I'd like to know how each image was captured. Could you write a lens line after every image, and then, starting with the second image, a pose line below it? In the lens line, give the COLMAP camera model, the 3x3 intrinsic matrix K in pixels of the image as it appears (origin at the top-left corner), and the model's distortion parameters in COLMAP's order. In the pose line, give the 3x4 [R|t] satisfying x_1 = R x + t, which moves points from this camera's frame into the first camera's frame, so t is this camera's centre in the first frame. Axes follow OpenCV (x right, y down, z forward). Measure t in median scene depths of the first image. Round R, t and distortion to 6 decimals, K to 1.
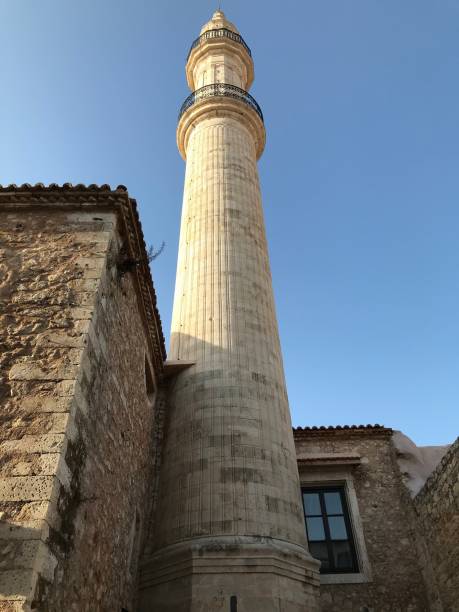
lens RADIAL K [[492.3, 0, 234.8], [0, 492.3, 296.5], [0, 0, 1]] dist [0.045054, -0.050285]
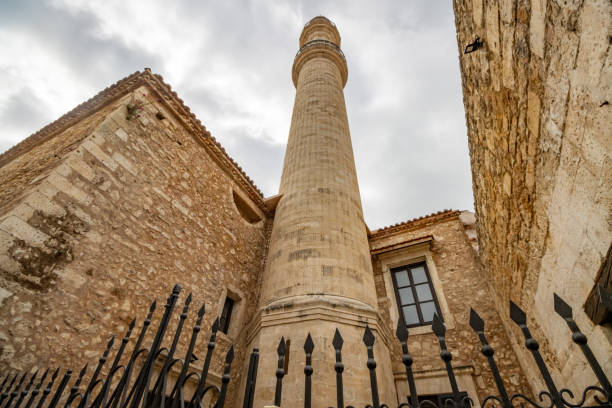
lens RADIAL K [[281.8, 0, 314.3], [0, 281.8, 197.7], [0, 0, 1]] dist [0.001528, -0.014178]
pose [[0.906163, -0.270347, -0.325239, 0.290497], [0.258906, 0.962678, -0.078853, 0.255376], [0.334418, -0.012753, 0.942338, 0.280144]]
